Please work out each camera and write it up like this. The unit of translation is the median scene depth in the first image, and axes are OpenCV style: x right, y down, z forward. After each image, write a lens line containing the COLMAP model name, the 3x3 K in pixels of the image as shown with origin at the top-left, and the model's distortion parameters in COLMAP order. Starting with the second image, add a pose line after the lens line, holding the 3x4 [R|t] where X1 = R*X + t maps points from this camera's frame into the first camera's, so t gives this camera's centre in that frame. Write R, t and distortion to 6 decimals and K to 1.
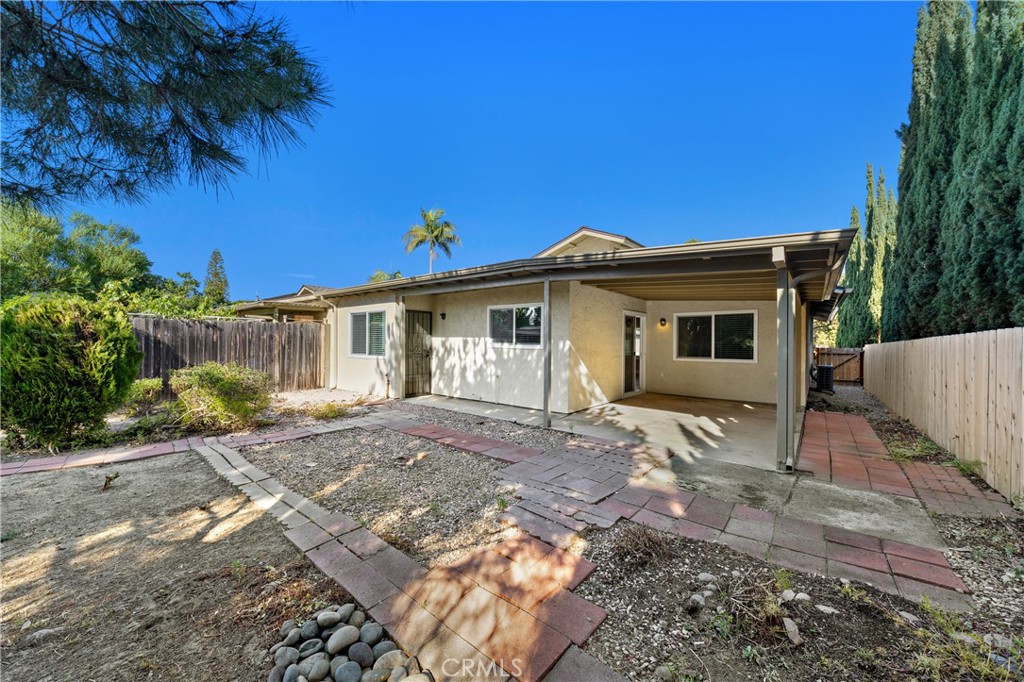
lens RADIAL K [[377.5, 0, 514.5], [0, 377.5, 347.2], [0, 0, 1]] dist [-0.001125, -0.001455]
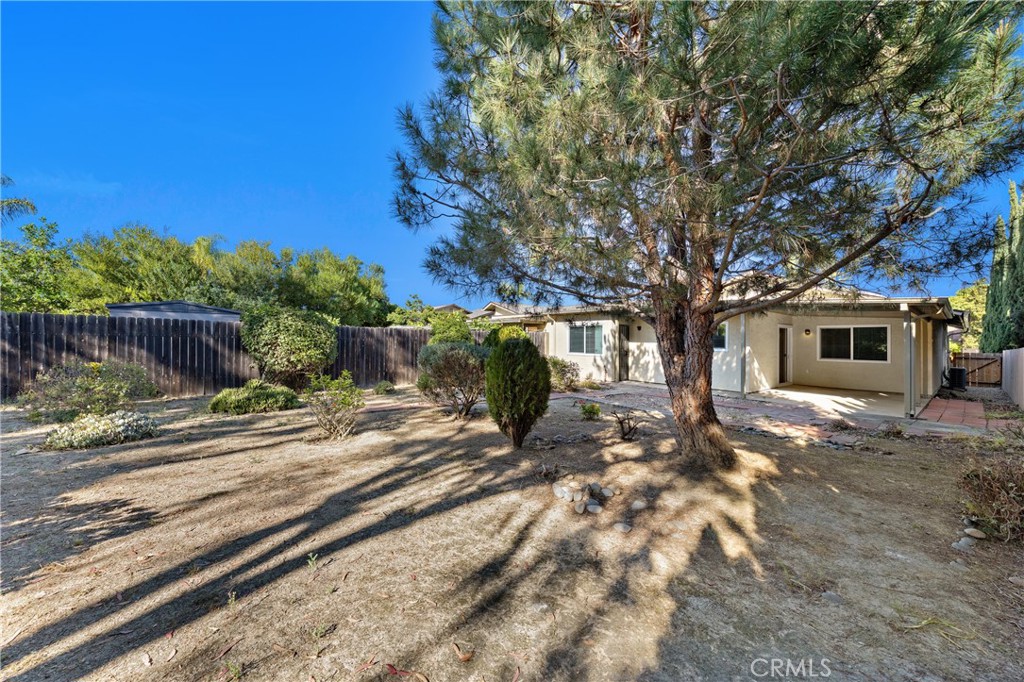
lens RADIAL K [[377.5, 0, 511.1], [0, 377.5, 342.7], [0, 0, 1]] dist [-0.001125, -0.001455]
pose [[0.977248, 0.006343, -0.212007, -0.369389], [-0.008816, 0.999904, -0.010724, -0.005971], [0.211919, 0.012349, 0.977209, -0.561660]]
